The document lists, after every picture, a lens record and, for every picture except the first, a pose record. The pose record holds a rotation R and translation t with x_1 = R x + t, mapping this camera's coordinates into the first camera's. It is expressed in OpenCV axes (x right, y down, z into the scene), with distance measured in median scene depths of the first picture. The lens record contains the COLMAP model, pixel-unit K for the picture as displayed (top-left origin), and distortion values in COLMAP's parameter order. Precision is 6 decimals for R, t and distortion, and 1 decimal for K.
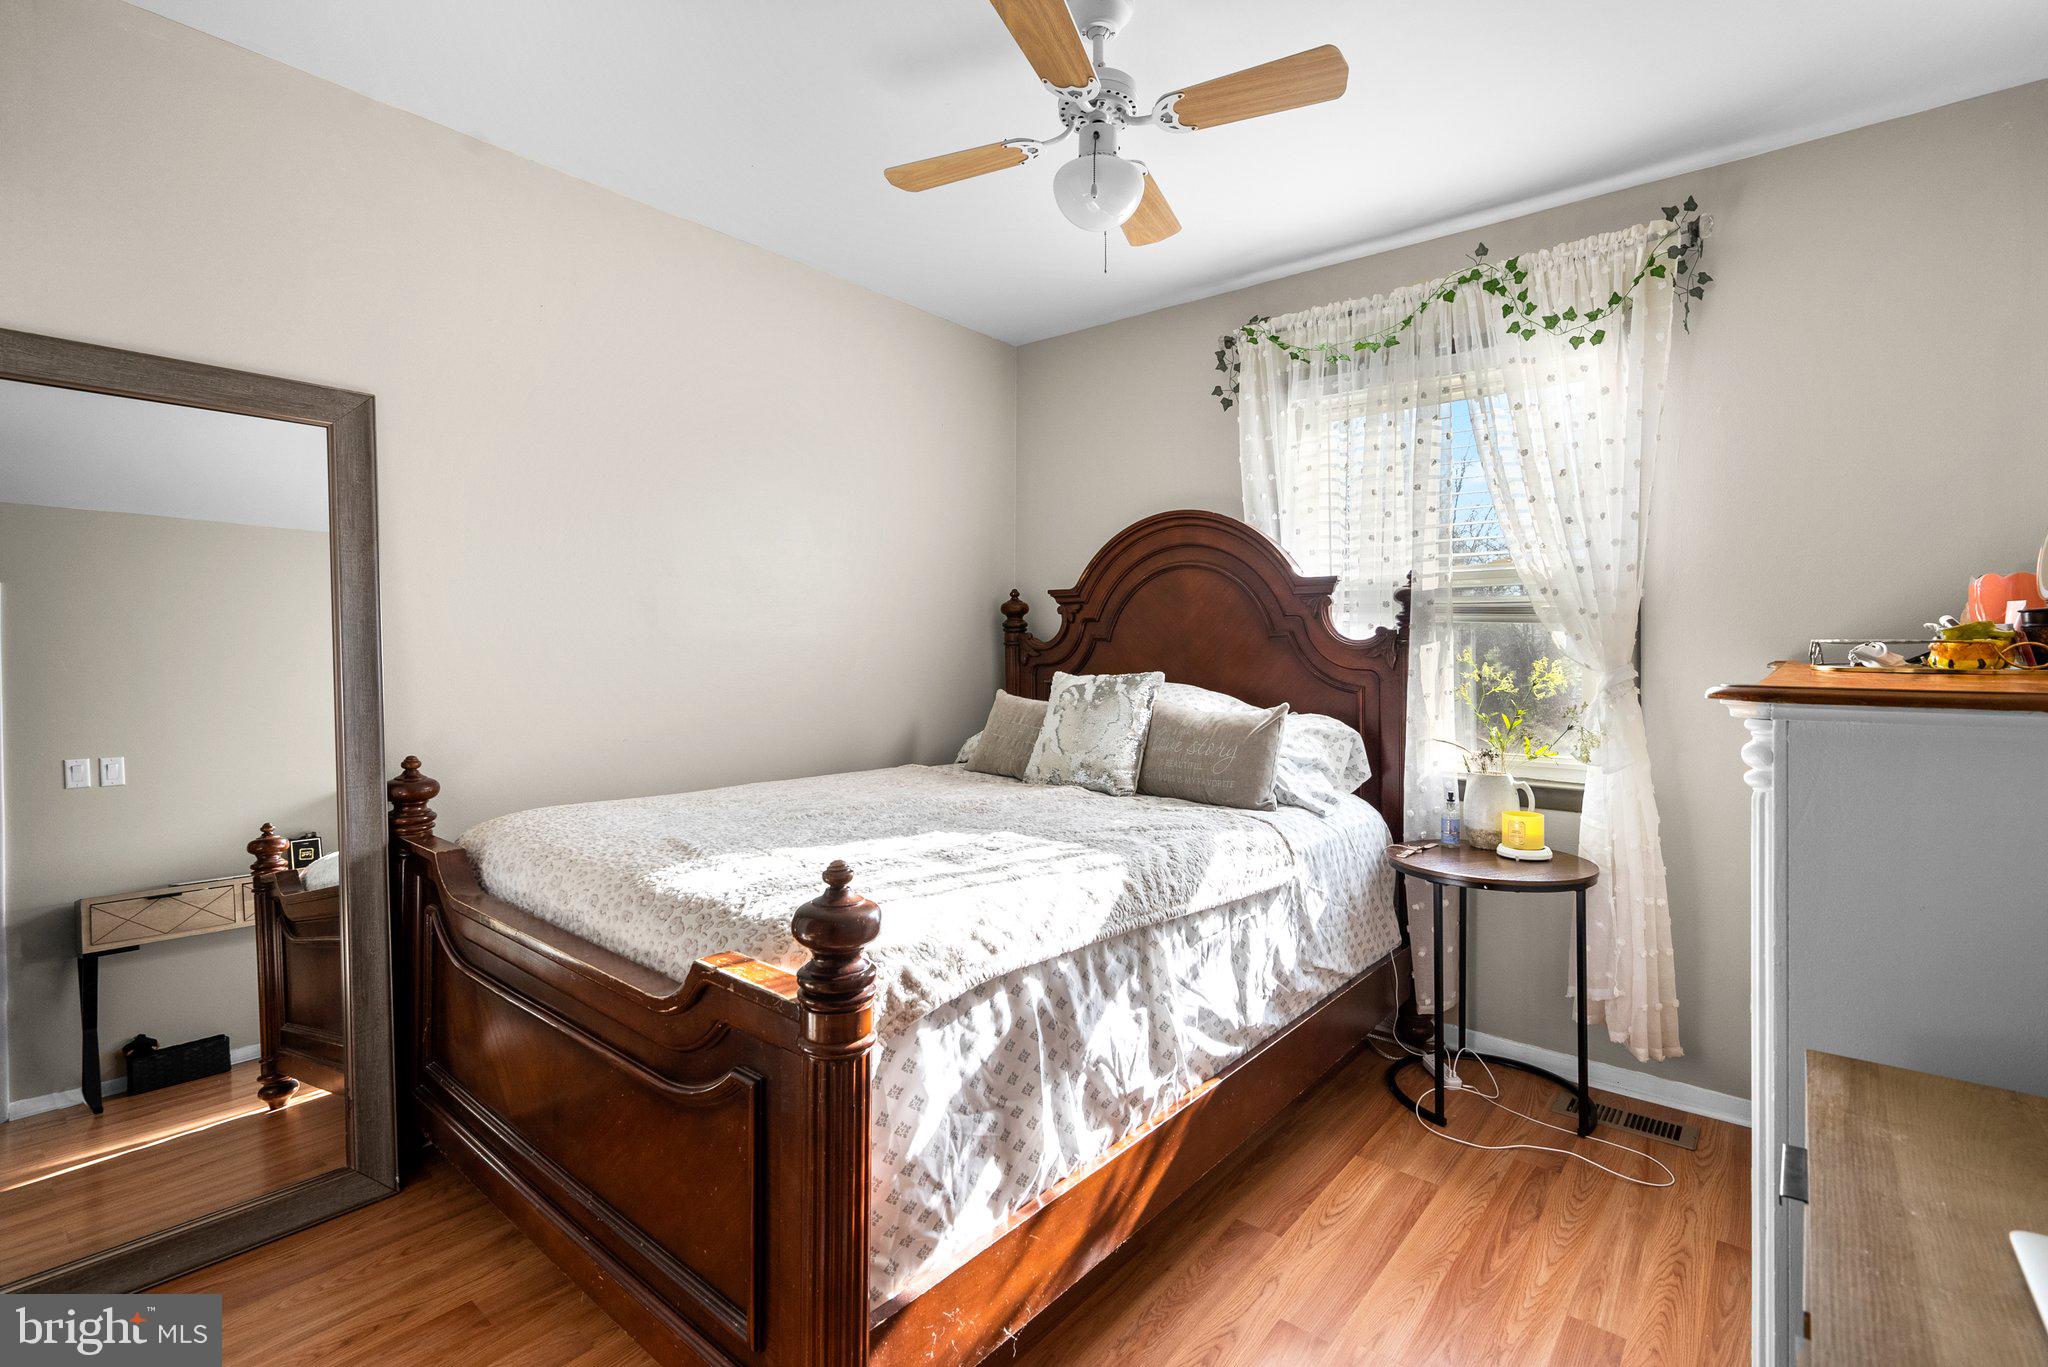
lens RADIAL K [[939.8, 0, 1020.8], [0, 939.8, 678.5], [0, 0, 1]] dist [-0.001731, 0.000151]
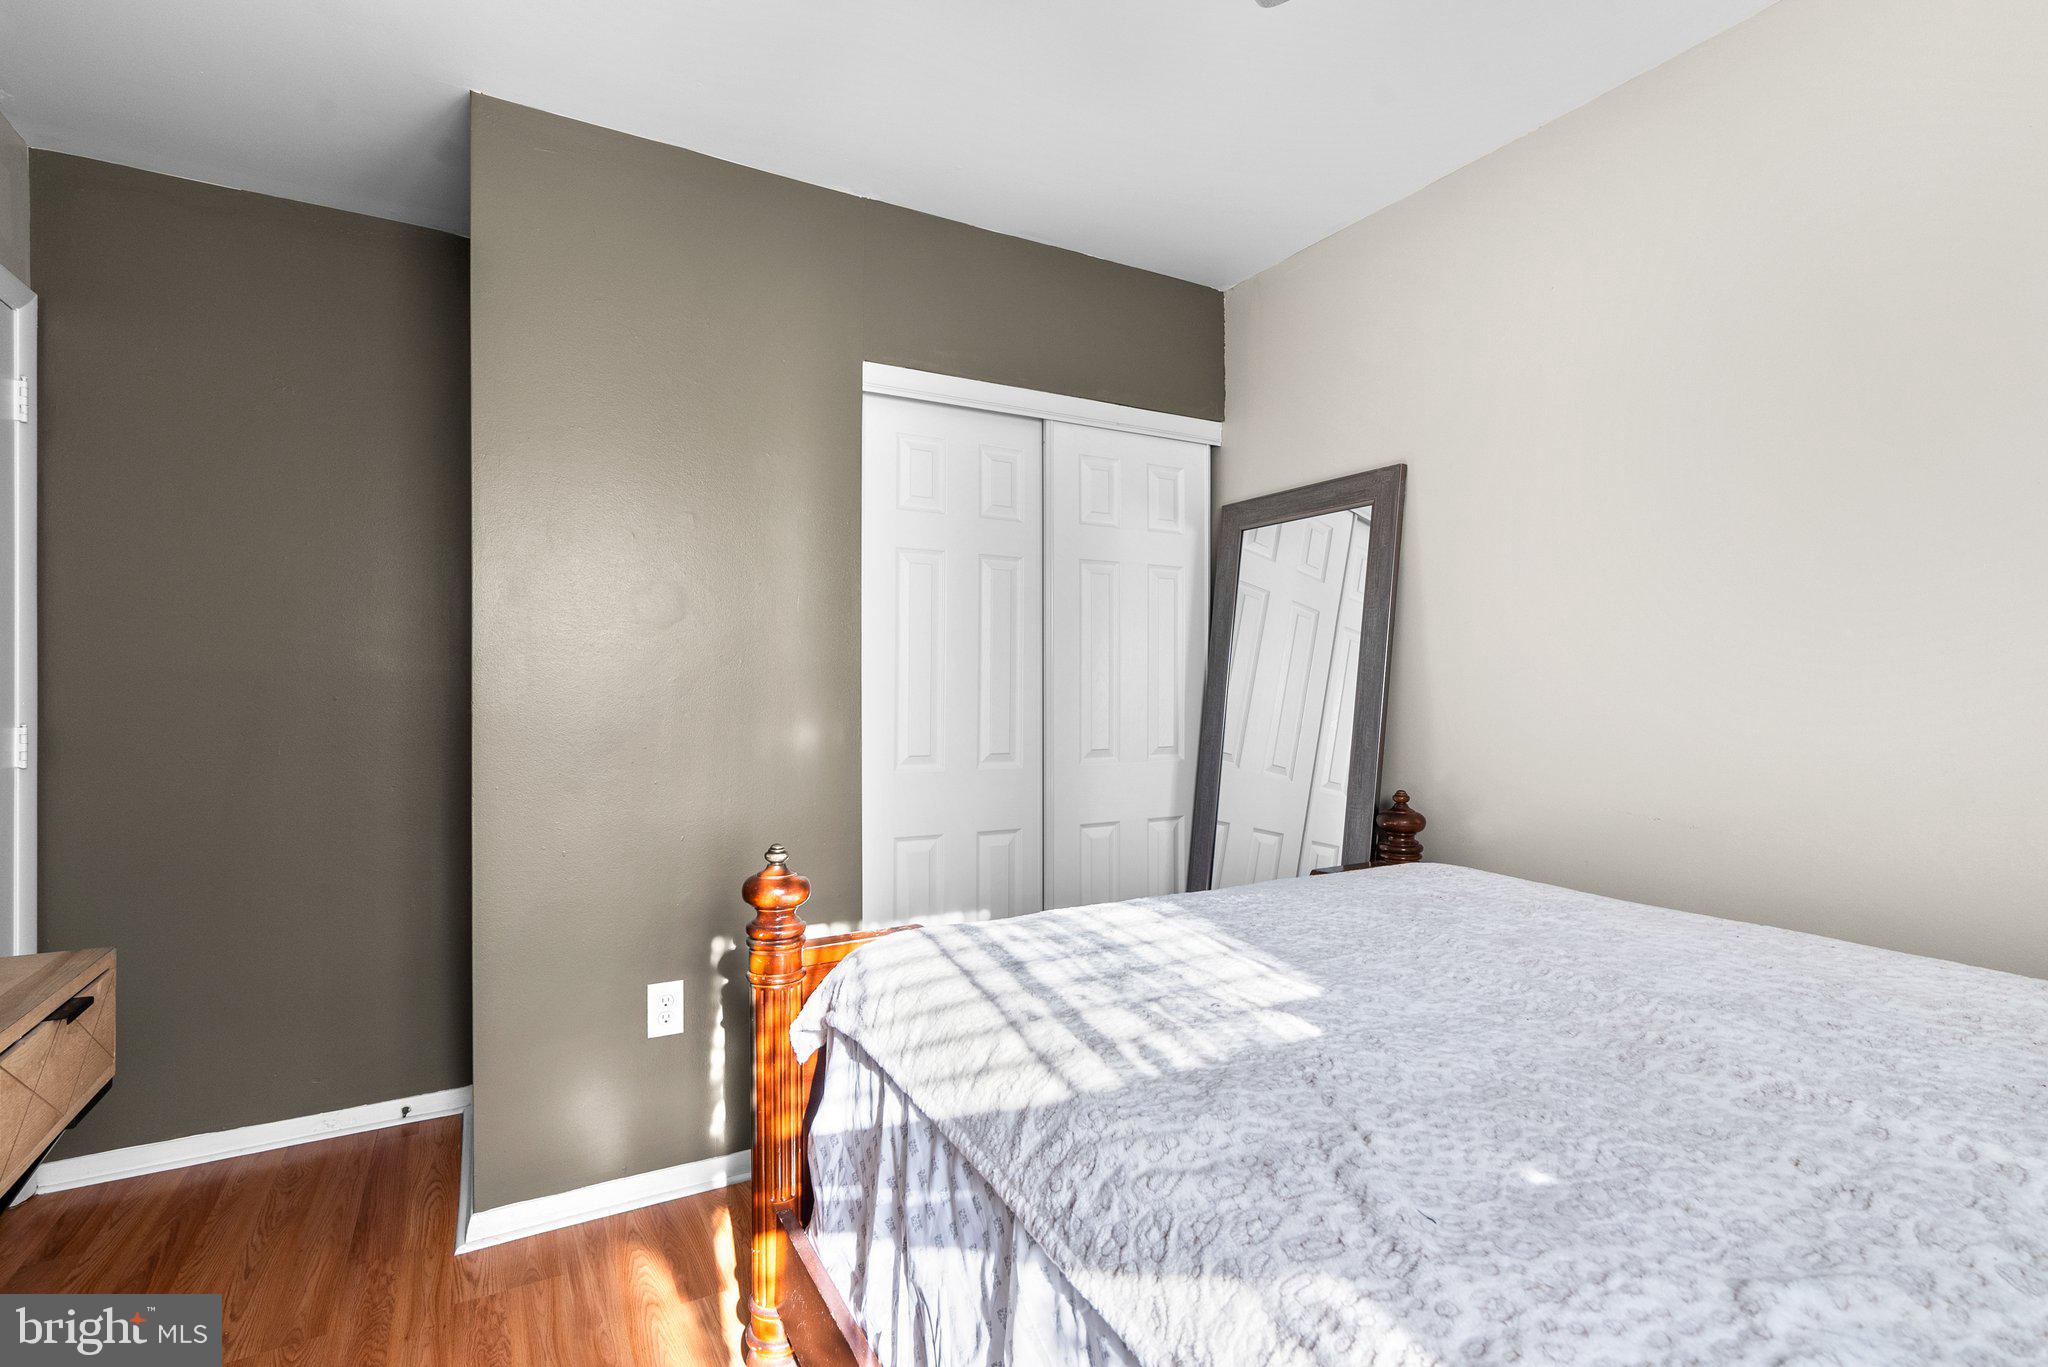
lens RADIAL K [[939.8, 0, 1023.1], [0, 939.8, 688.3], [0, 0, 1]] dist [-0.001731, 0.000151]
pose [[-0.362172, -0.003336, -0.932105, 0.581398], [-0.020281, 0.999785, 0.004302, -0.031569], [0.931890, 0.020462, -0.362162, 1.097705]]
